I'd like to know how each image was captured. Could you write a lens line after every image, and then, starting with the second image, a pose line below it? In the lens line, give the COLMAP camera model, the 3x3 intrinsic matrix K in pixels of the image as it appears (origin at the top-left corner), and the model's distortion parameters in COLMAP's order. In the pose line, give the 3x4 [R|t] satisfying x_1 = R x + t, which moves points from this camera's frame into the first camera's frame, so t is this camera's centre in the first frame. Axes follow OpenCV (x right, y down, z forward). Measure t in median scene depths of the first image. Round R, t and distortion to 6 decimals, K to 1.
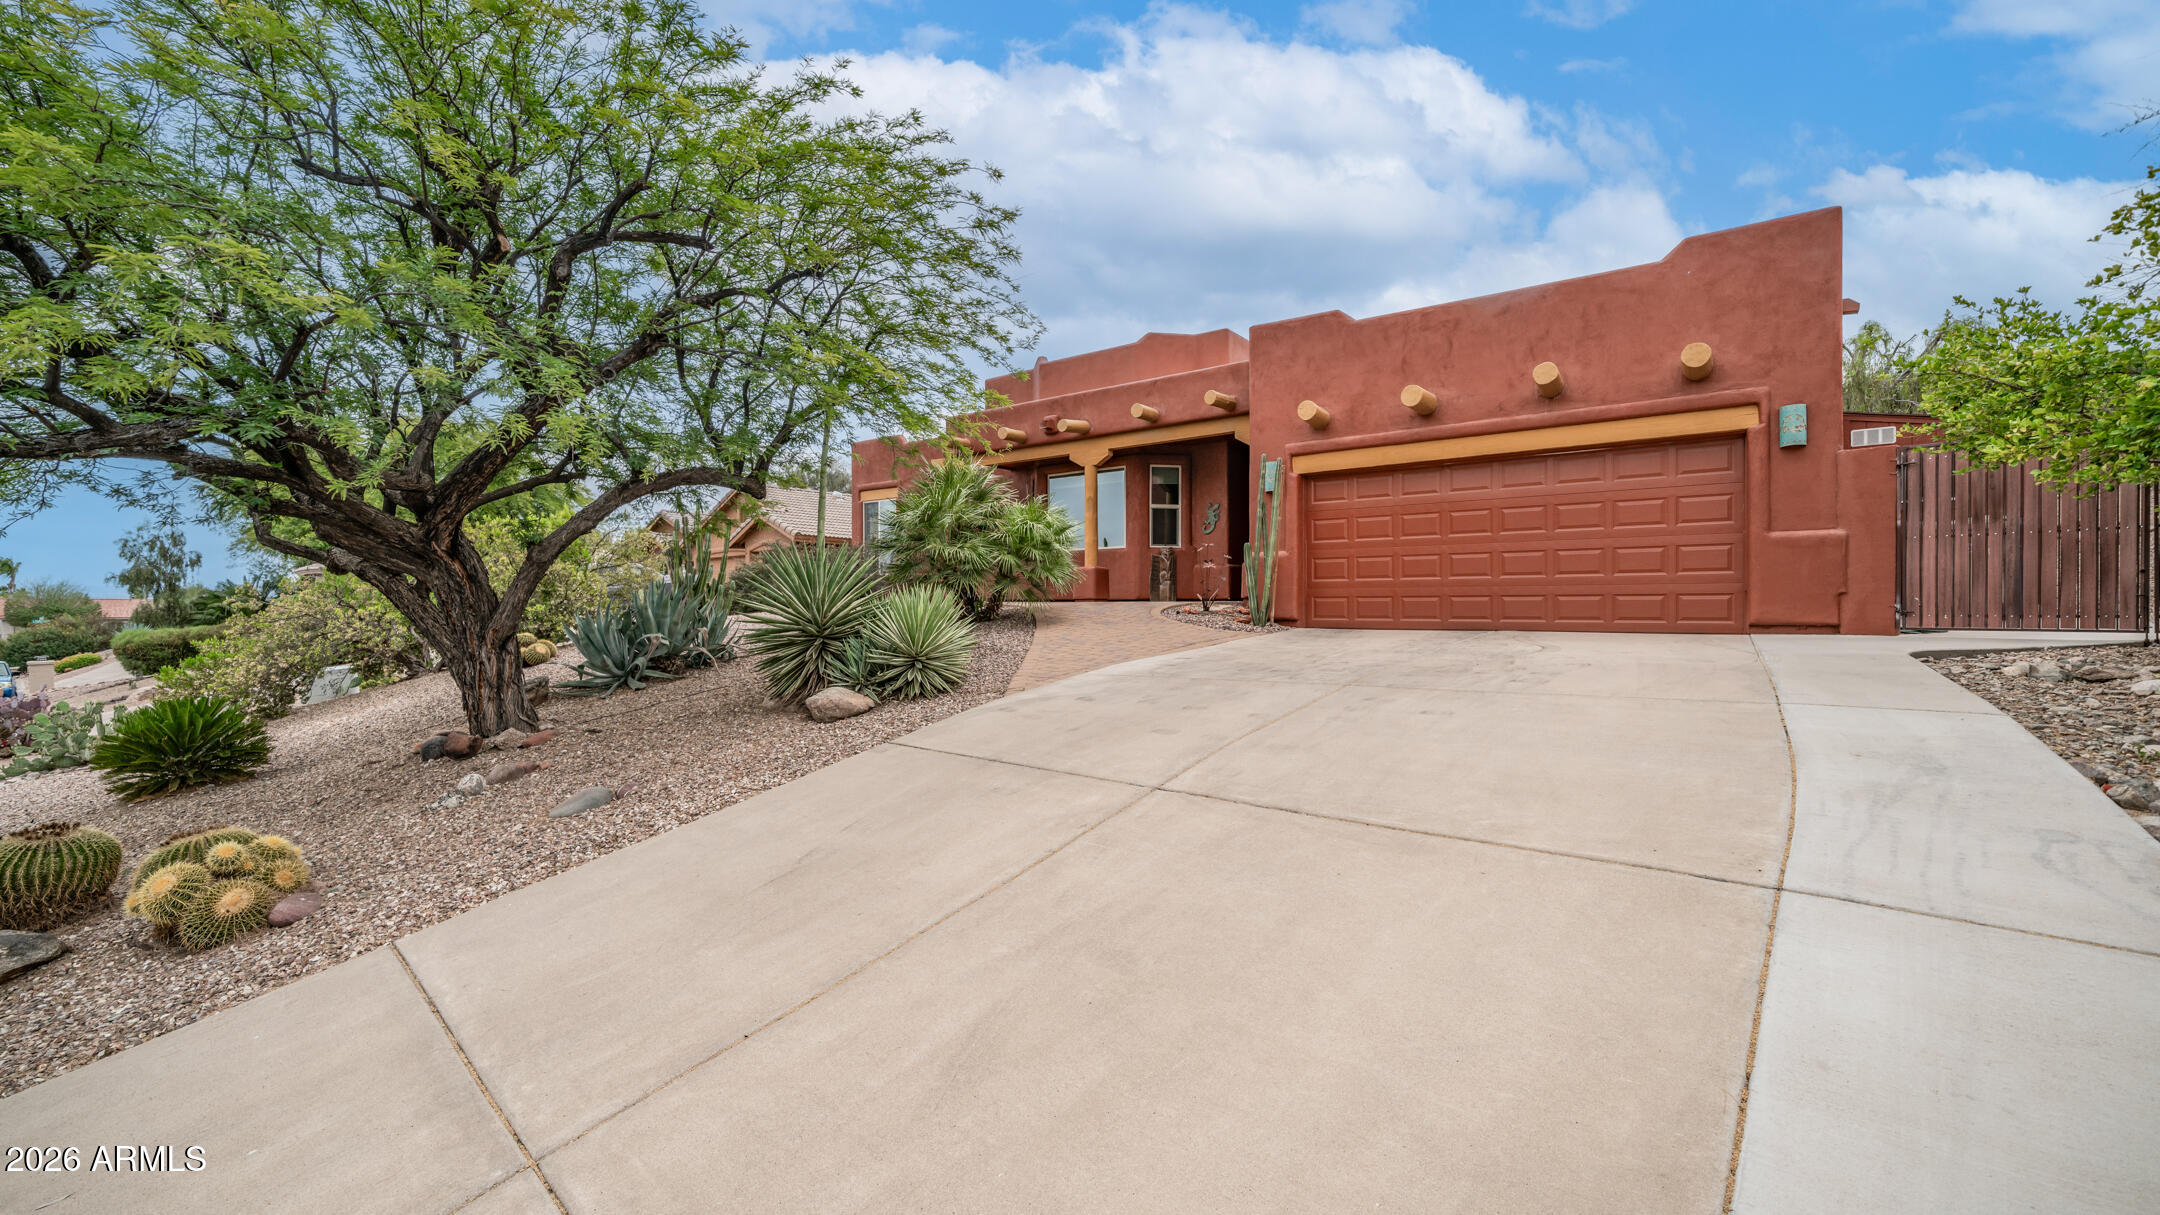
lens RADIAL K [[815.5, 0, 1084.8], [0, 815.5, 588.4], [0, 0, 1]] dist [0.000481, 0.000266]
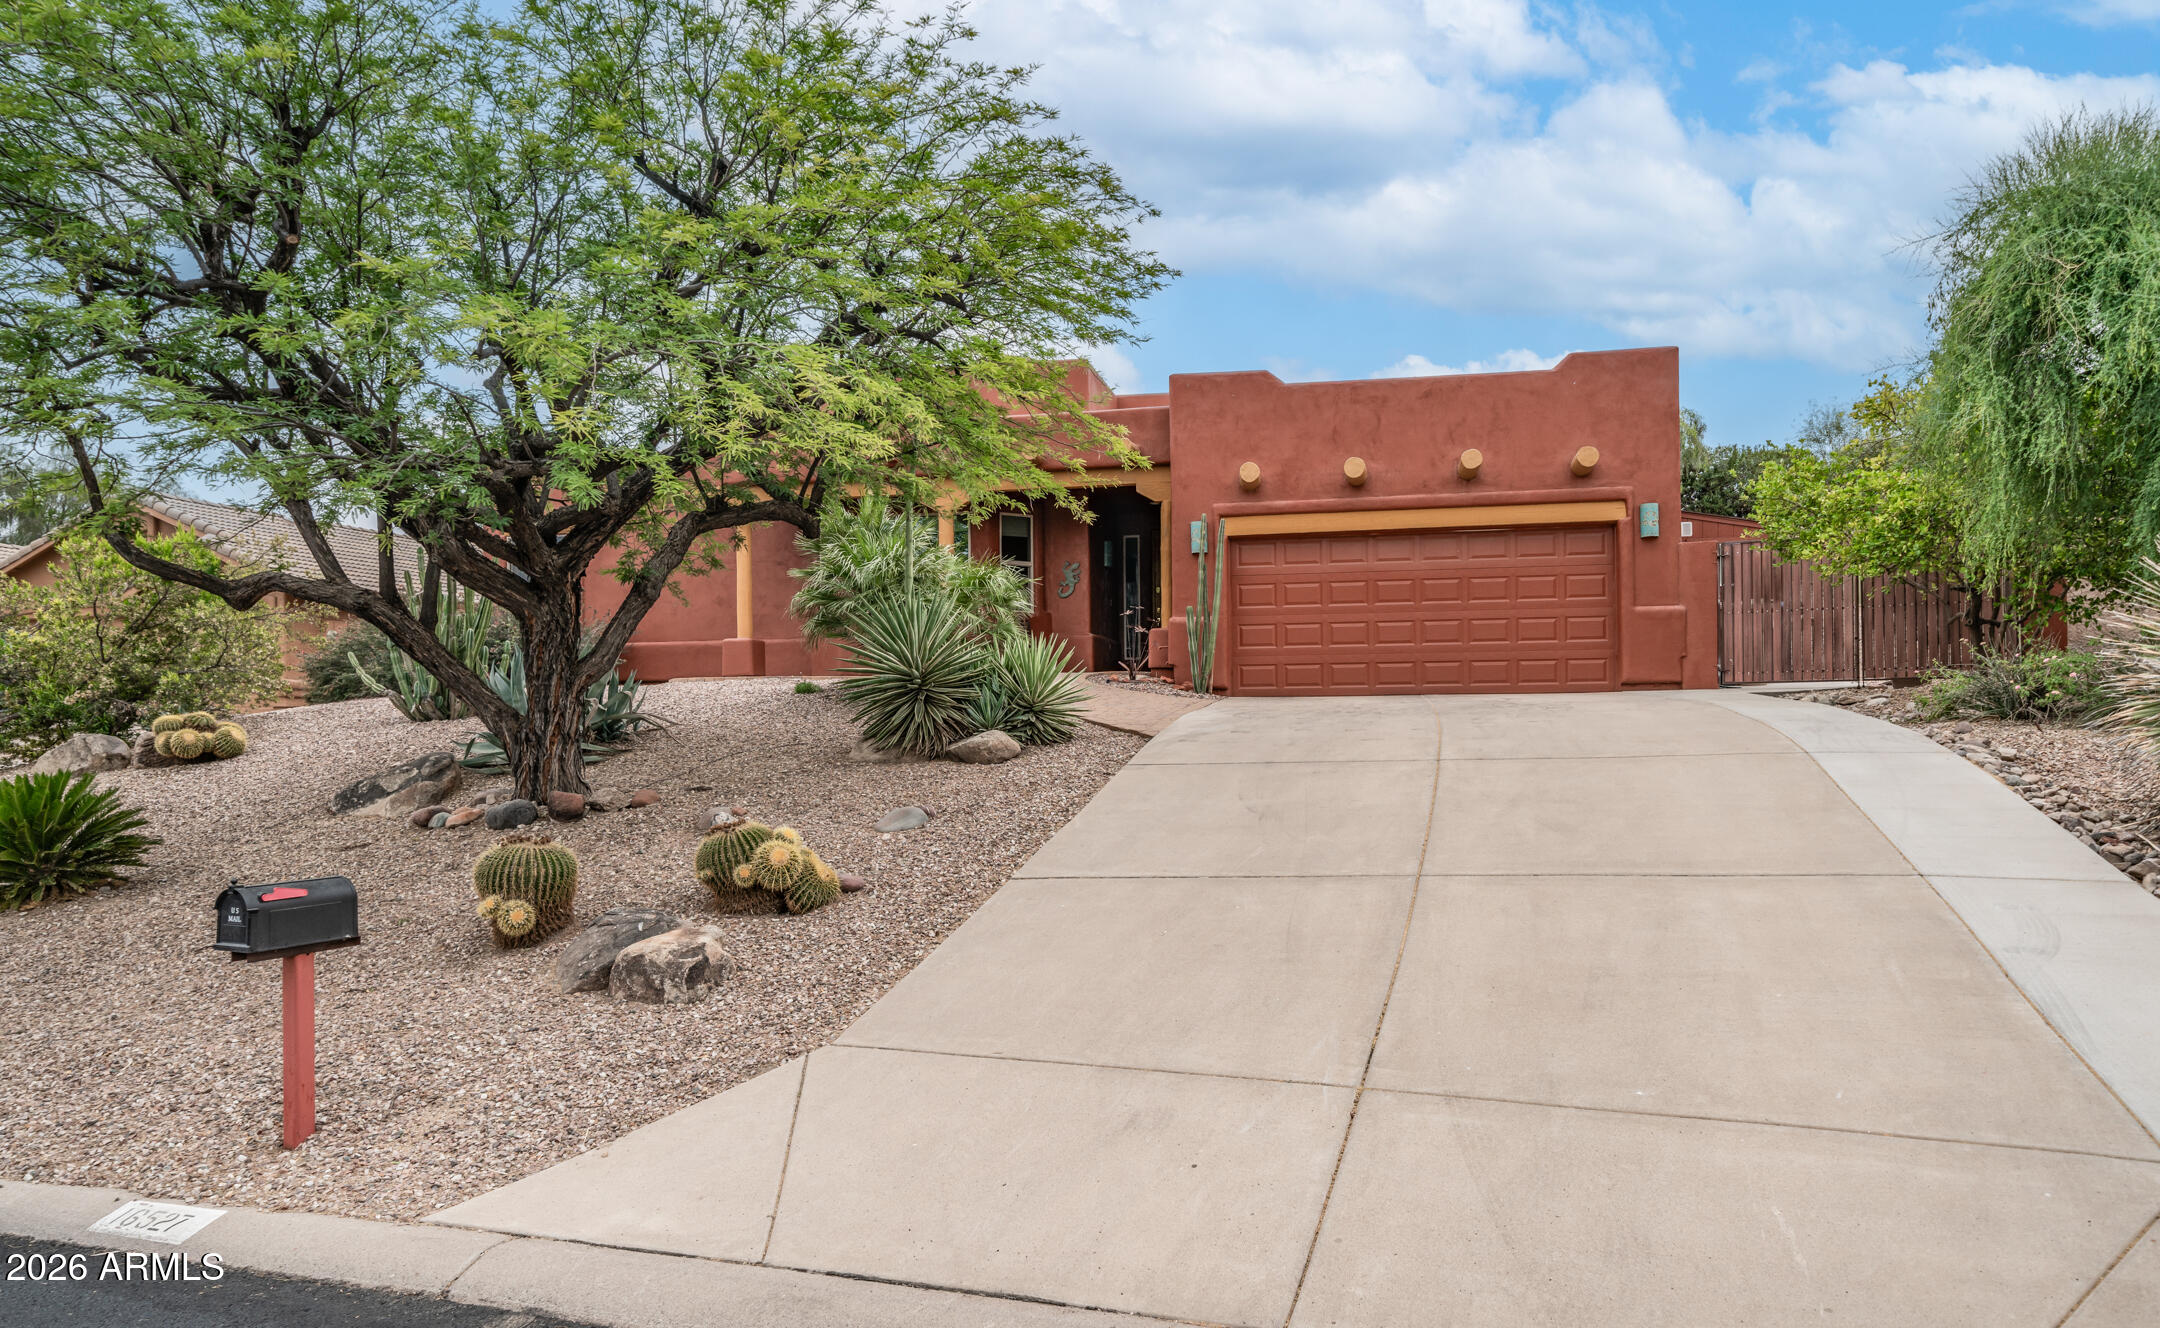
lens RADIAL K [[1280.4, 0, 1077.2], [0, 1280.4, 663.5], [0, 0, 1]] dist [0.009308, 0.000873]
pose [[0.913364, 0.009327, 0.407038, -0.587225], [0.000354, 0.999719, -0.023702, 0.051322], [-0.407145, 0.021793, 0.913104, -0.339544]]
